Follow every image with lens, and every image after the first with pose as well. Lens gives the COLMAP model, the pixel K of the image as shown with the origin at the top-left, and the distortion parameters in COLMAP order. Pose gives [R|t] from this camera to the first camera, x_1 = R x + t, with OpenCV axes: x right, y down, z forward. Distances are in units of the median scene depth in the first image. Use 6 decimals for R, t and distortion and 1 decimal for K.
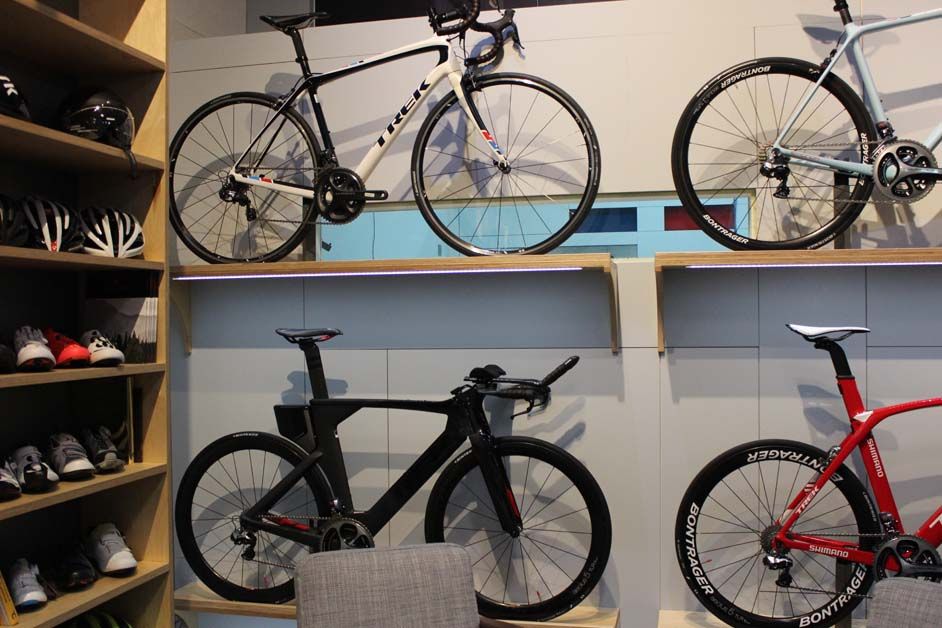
lens RADIAL K [[917.4, 0, 464.2], [0, 917.4, 311.5], [0, 0, 1]] dist [-0.072125, 0.000000]
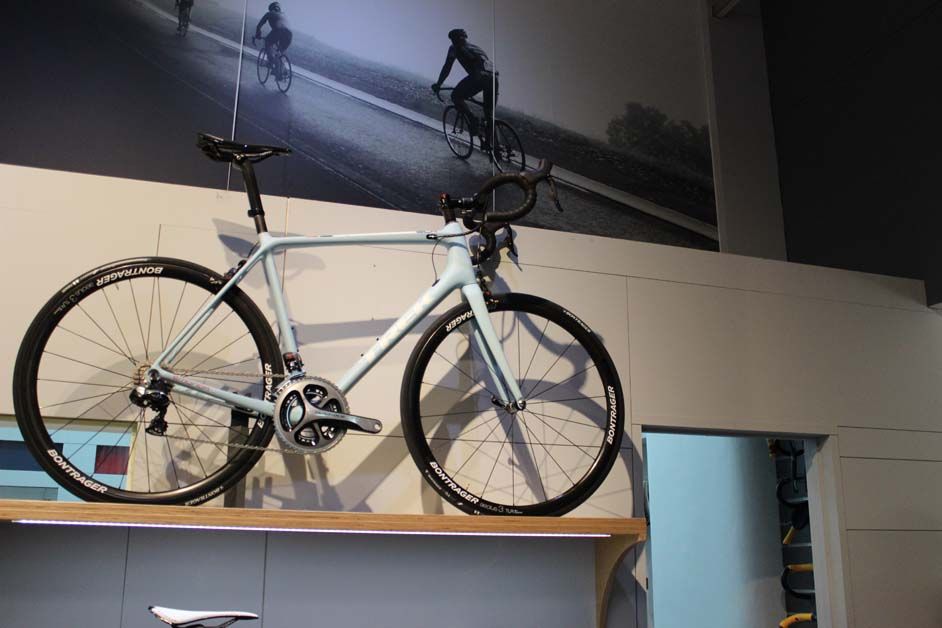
lens RADIAL K [[917.4, 0, 475.5], [0, 917.4, 318.8], [0, 0, 1]] dist [-0.072125, 0.000000]
pose [[0.851124, 0.151553, 0.502613, 0.175260], [-0.014578, 0.963876, -0.265952, -0.020219], [-0.524762, 0.219031, 0.822587, 0.208663]]
